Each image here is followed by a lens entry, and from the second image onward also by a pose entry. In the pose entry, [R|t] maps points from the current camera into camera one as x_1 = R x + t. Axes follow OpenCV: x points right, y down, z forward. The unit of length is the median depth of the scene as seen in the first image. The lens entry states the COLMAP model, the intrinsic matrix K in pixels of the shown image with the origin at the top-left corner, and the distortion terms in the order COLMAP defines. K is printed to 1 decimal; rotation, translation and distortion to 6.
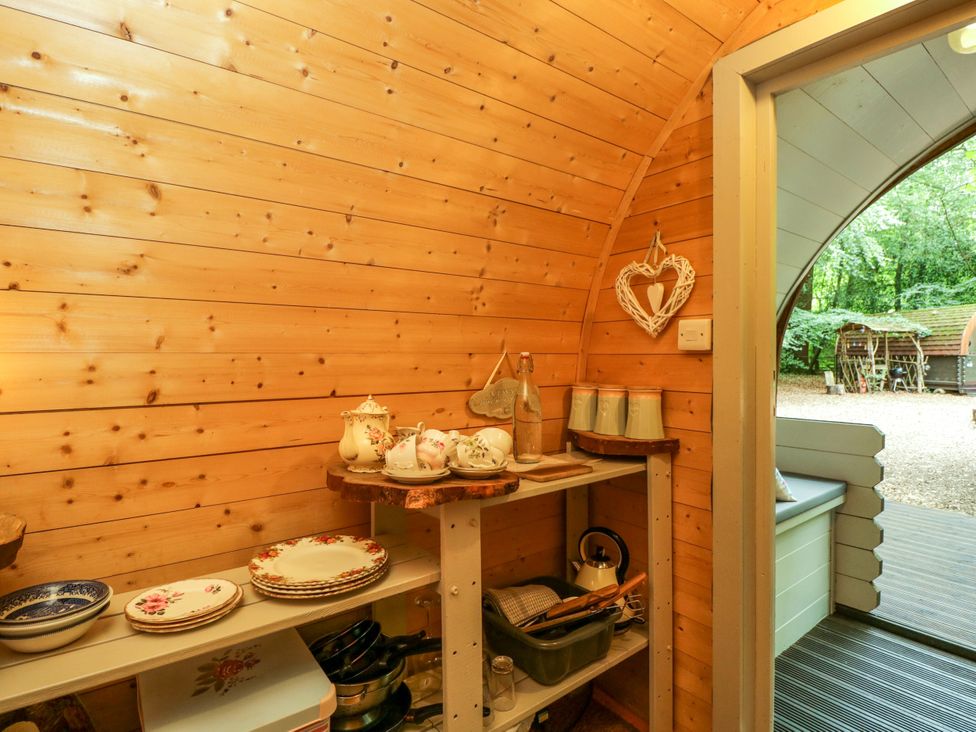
lens RADIAL K [[533.2, 0, 488.0], [0, 533.2, 366.0], [0, 0, 1]] dist [-0.001999, 0.000031]
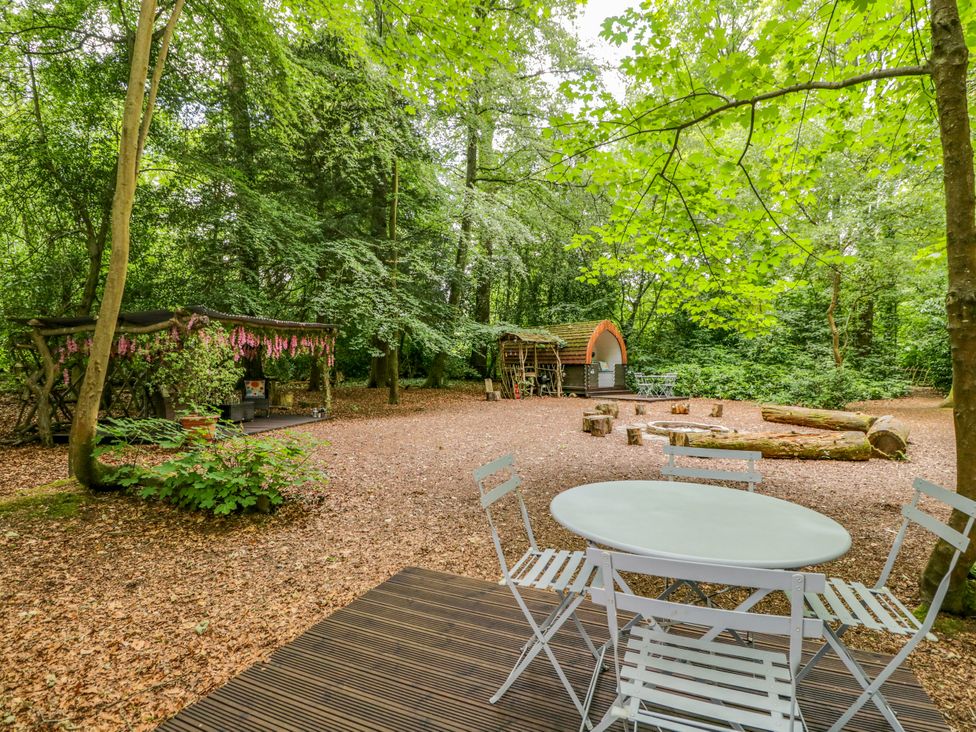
lens RADIAL K [[533.2, 0, 488.0], [0, 533.2, 366.0], [0, 0, 1]] dist [-0.001999, 0.000031]
pose [[0.870743, 0.002541, 0.491732, 0.121238], [0.005487, 0.999874, -0.014884, 0.000439], [-0.491708, 0.015659, 0.870619, 0.085234]]
